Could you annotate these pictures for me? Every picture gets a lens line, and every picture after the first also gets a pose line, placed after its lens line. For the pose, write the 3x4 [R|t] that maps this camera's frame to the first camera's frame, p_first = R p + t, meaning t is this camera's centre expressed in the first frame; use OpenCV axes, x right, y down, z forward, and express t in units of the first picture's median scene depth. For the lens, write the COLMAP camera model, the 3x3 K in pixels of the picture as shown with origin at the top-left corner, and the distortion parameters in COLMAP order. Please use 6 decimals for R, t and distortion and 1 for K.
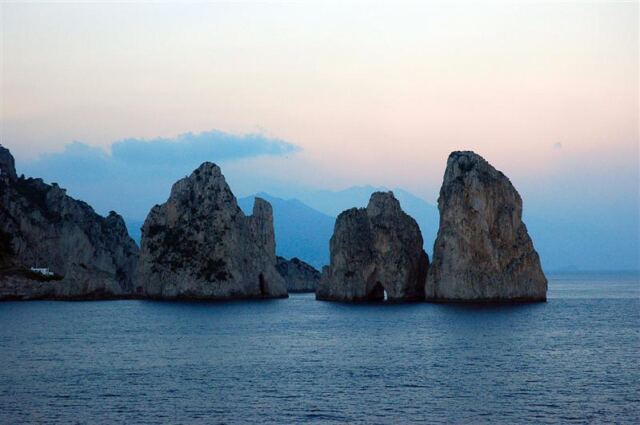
lens RADIAL K [[1527.9, 0, 318.3], [0, 1527.9, 213.6], [0, 0, 1]] dist [0.172707, 0.000000]
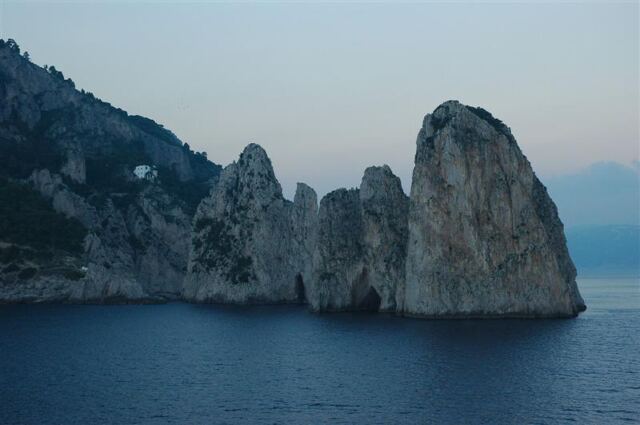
lens RADIAL K [[1142.6, 0, 320.9], [0, 1142.6, 213.3], [0, 0, 1]] dist [0.037653, 0.000000]
pose [[0.927247, -0.017445, -0.374044, 0.225817], [0.014089, 0.999832, -0.011706, 0.014934], [0.374185, 0.005584, 0.927337, 0.471944]]
